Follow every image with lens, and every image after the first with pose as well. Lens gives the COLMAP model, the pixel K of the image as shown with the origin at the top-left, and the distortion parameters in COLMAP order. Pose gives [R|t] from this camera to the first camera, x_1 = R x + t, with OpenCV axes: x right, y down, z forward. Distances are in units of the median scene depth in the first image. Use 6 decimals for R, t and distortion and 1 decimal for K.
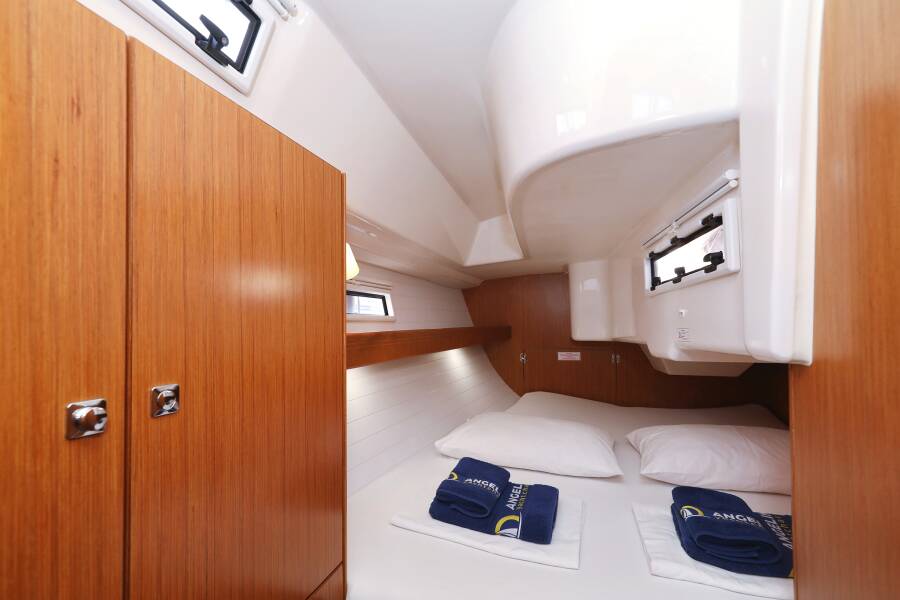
lens RADIAL K [[380.8, 0, 422.2], [0, 380.8, 314.7], [0, 0, 1]] dist [-0.000144, 0.000004]
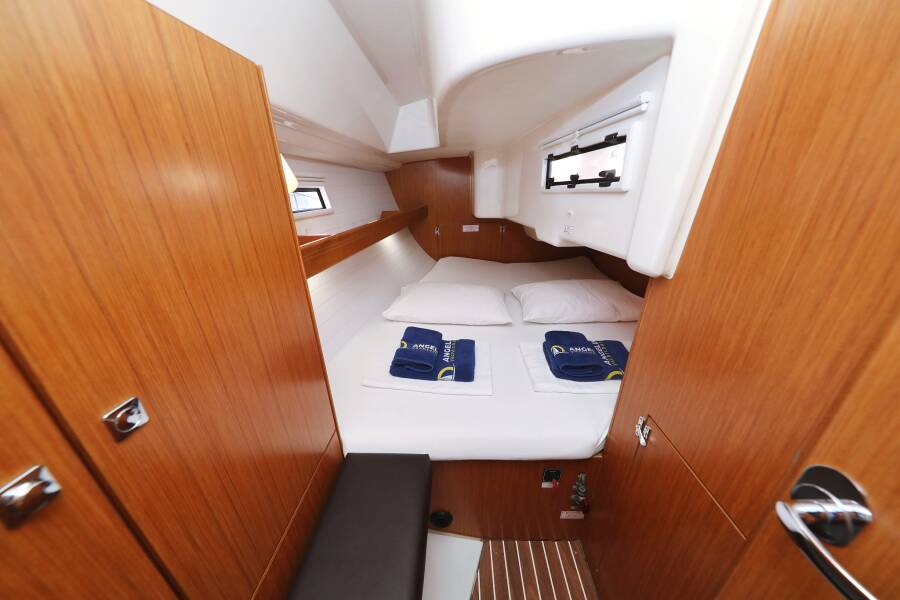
lens RADIAL K [[288.6, 0, 438.7], [0, 288.6, 319.2], [0, 0, 1]] dist [0.001799, -0.003313]
pose [[0.961978, -0.127531, 0.241526, -0.034753], [0.018756, 0.913054, 0.407408, -0.074613], [-0.272483, -0.387387, 0.880729, 0.094344]]
